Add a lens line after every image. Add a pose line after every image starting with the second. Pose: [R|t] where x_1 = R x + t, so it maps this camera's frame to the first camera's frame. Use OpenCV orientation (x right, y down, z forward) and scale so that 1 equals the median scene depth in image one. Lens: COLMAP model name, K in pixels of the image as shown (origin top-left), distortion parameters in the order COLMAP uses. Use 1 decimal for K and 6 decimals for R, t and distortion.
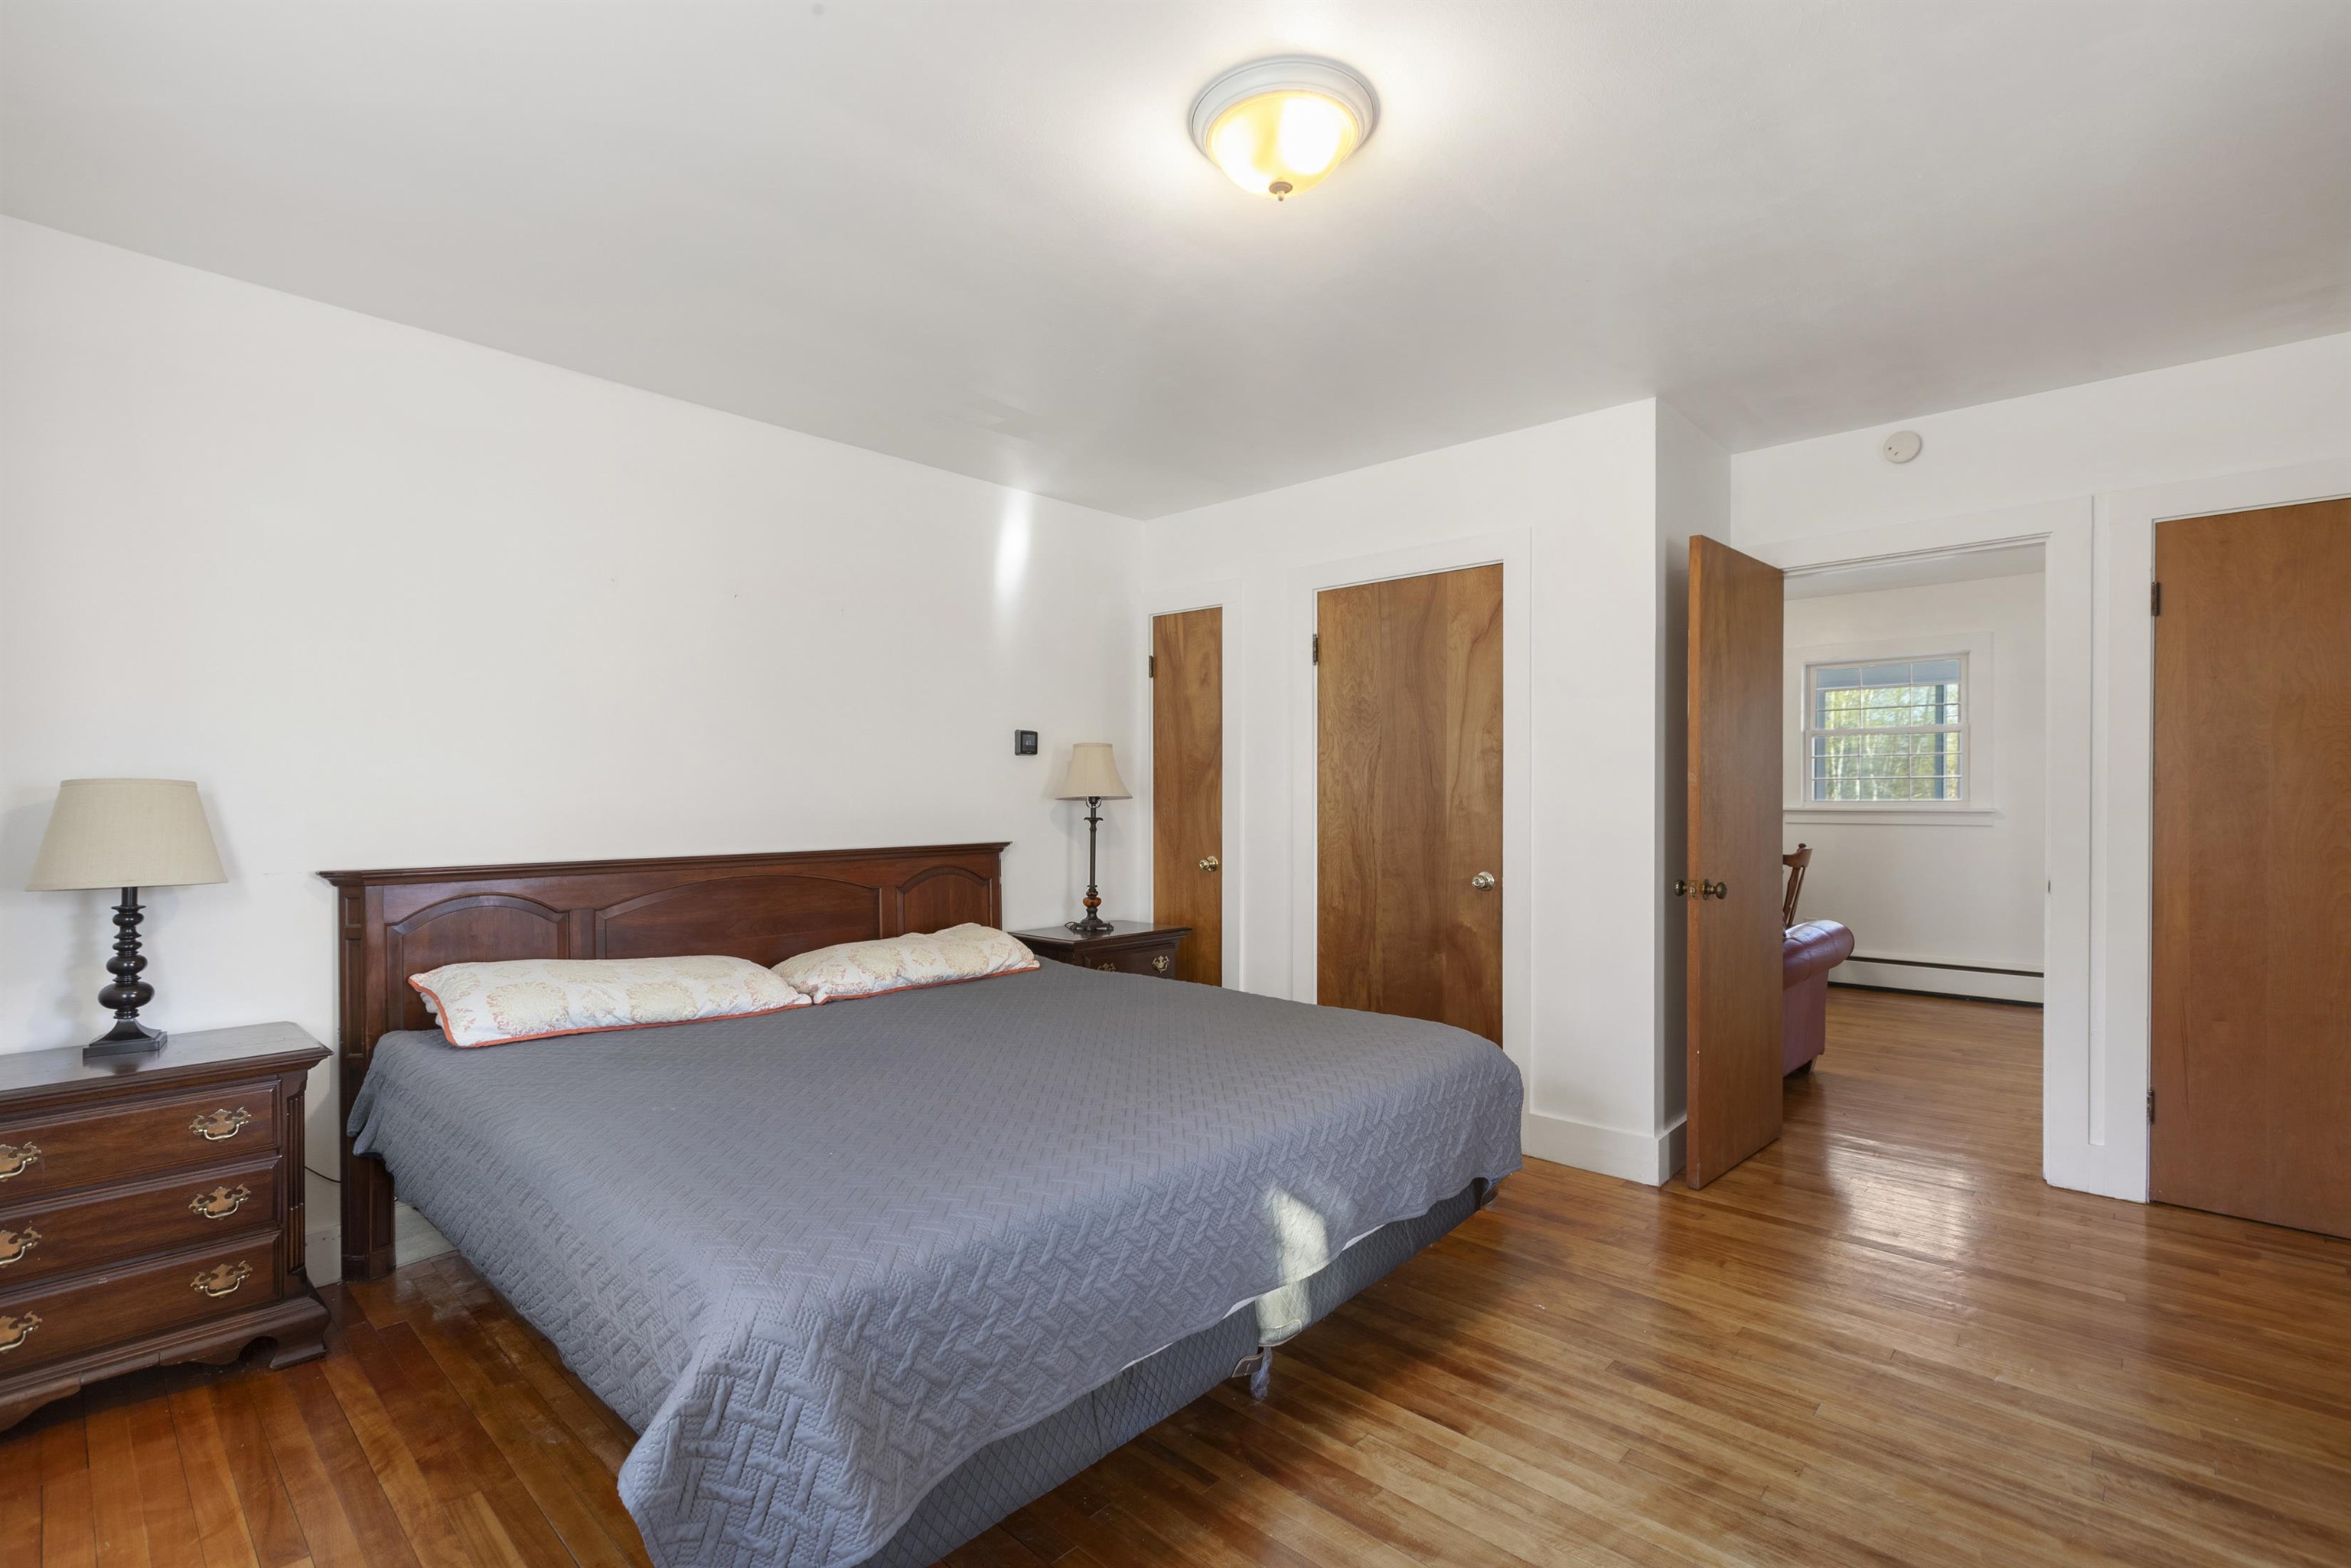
lens RADIAL K [[1067.0, 0, 1164.2], [0, 1067.0, 802.1], [0, 0, 1]] dist [-0.000519, -0.000139]
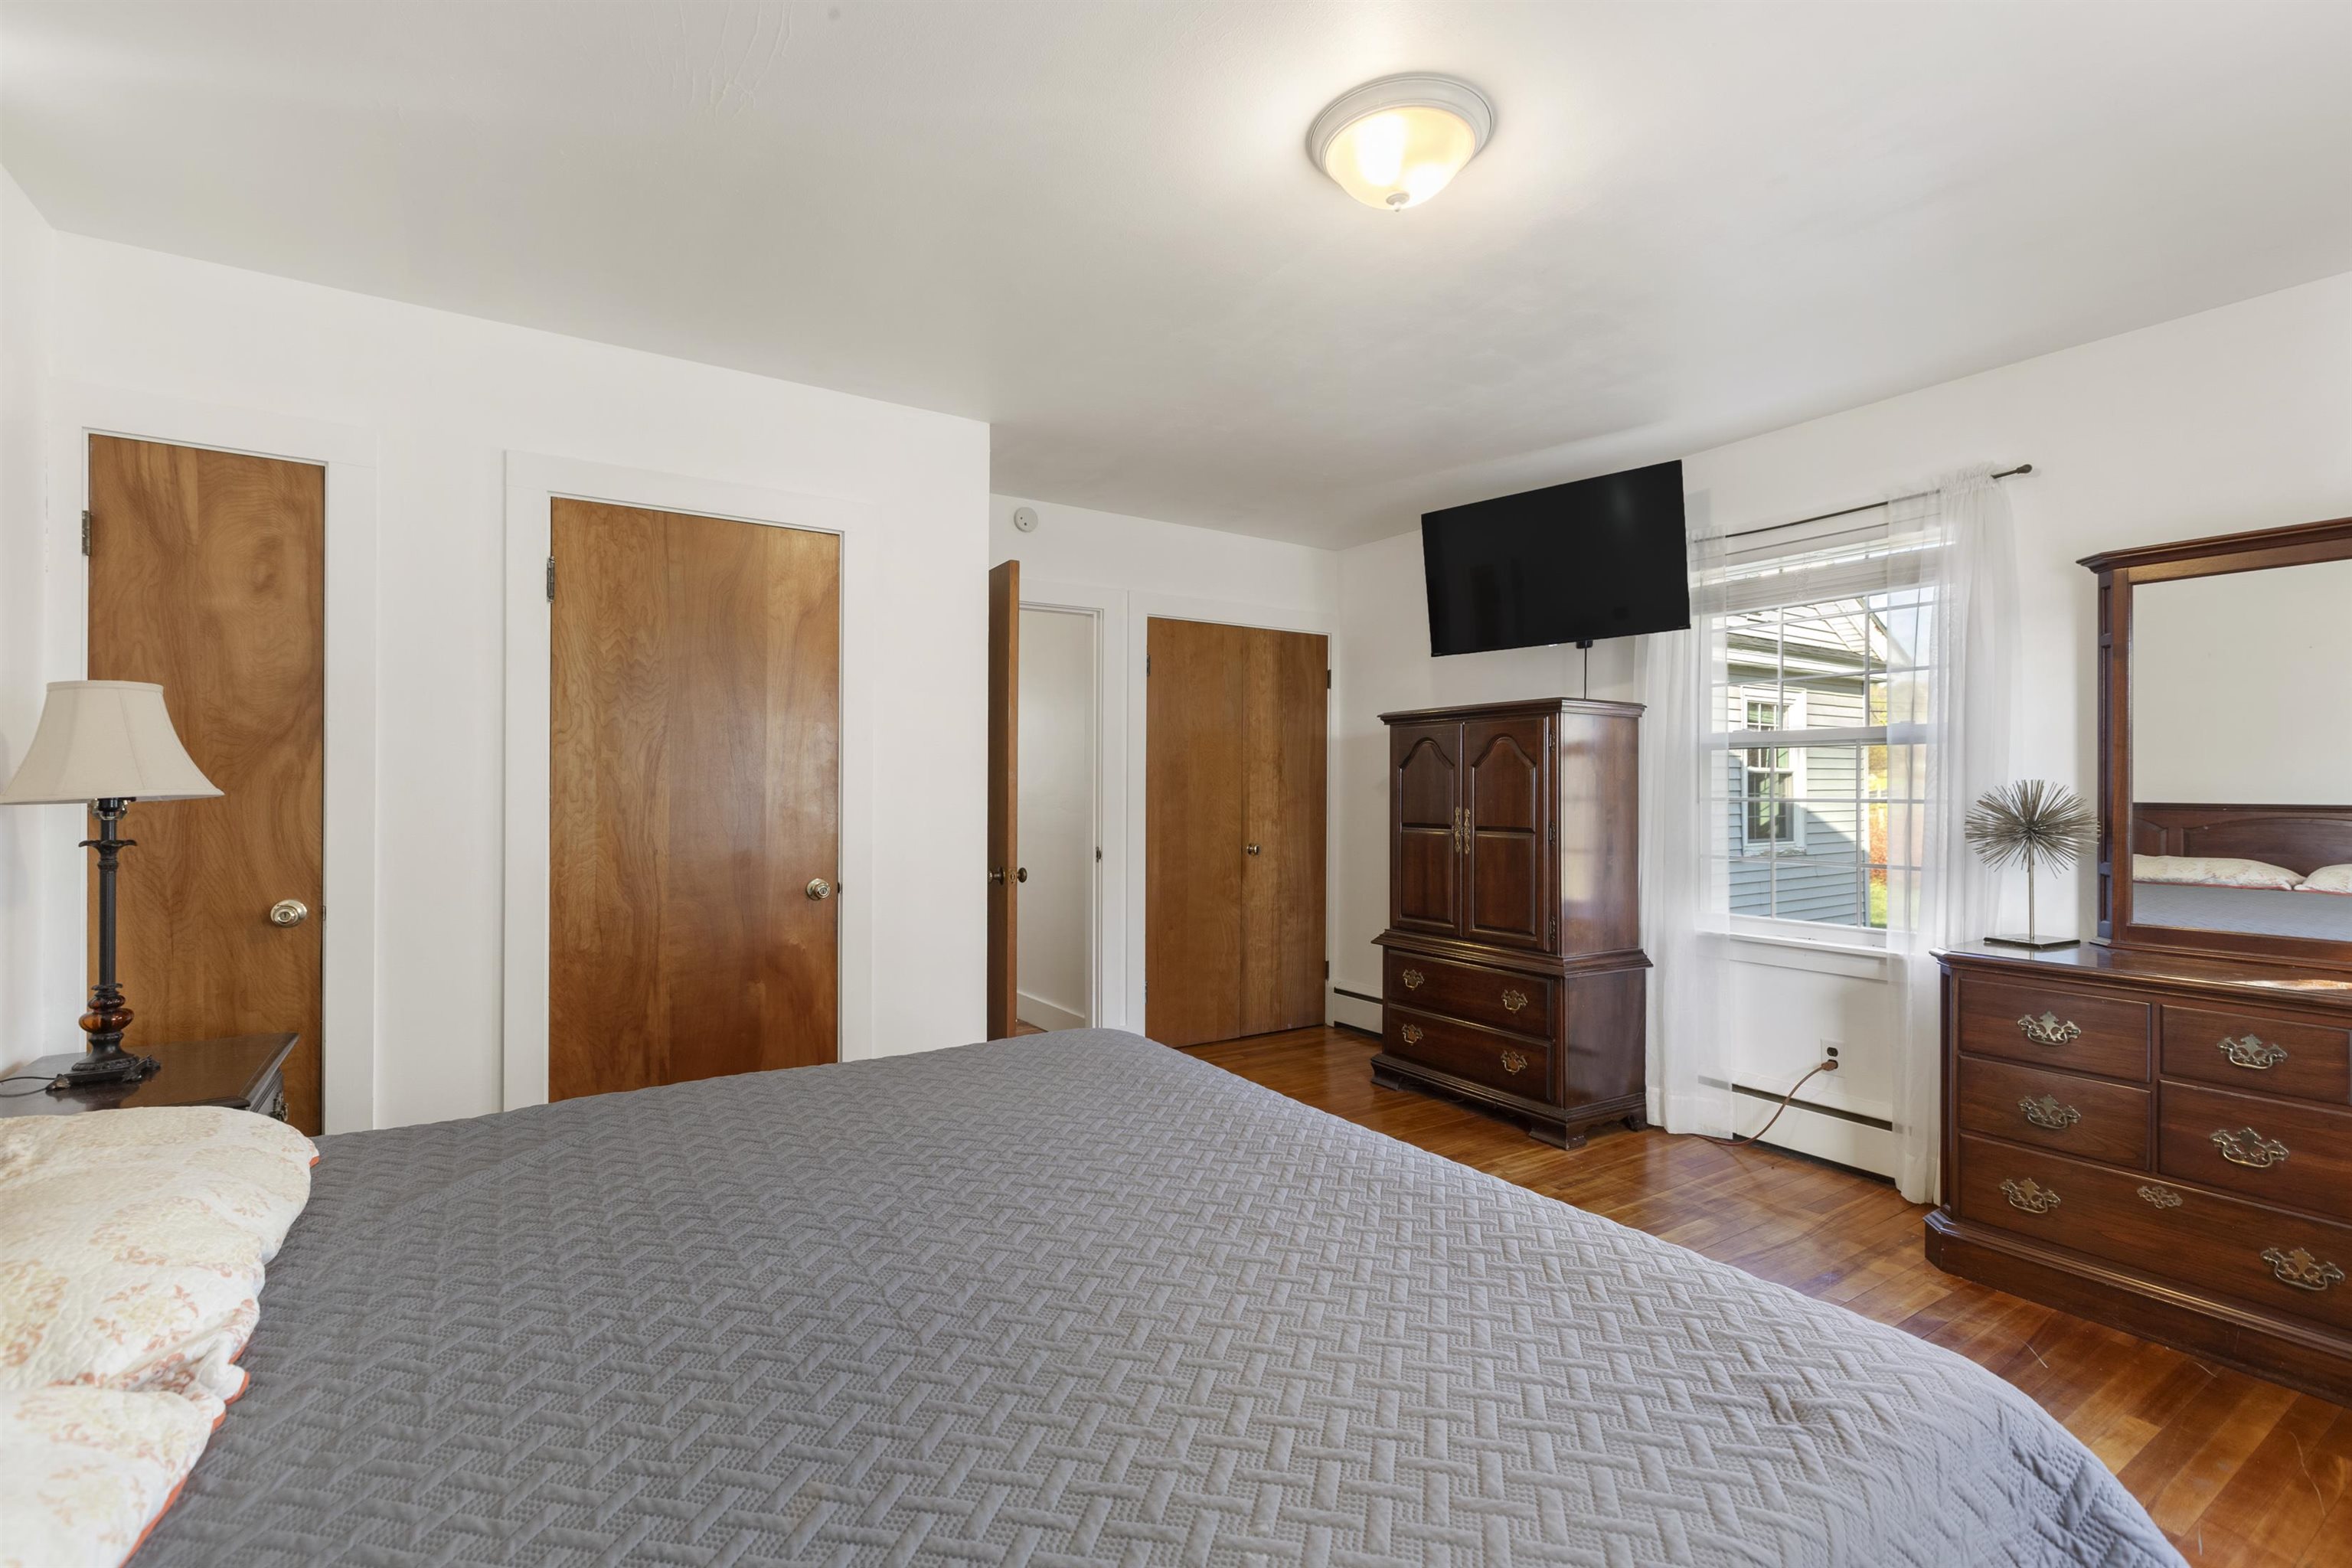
lens RADIAL K [[1063.7, 0, 1176.0], [0, 1063.7, 784.0], [0, 0, 1]] dist [0.000675, -0.000228]
pose [[0.230538, 0.006472, 0.973042, -0.446958], [0.006894, 0.999942, -0.008284, -0.003208], [-0.973039, 0.008618, 0.230480, 0.467193]]
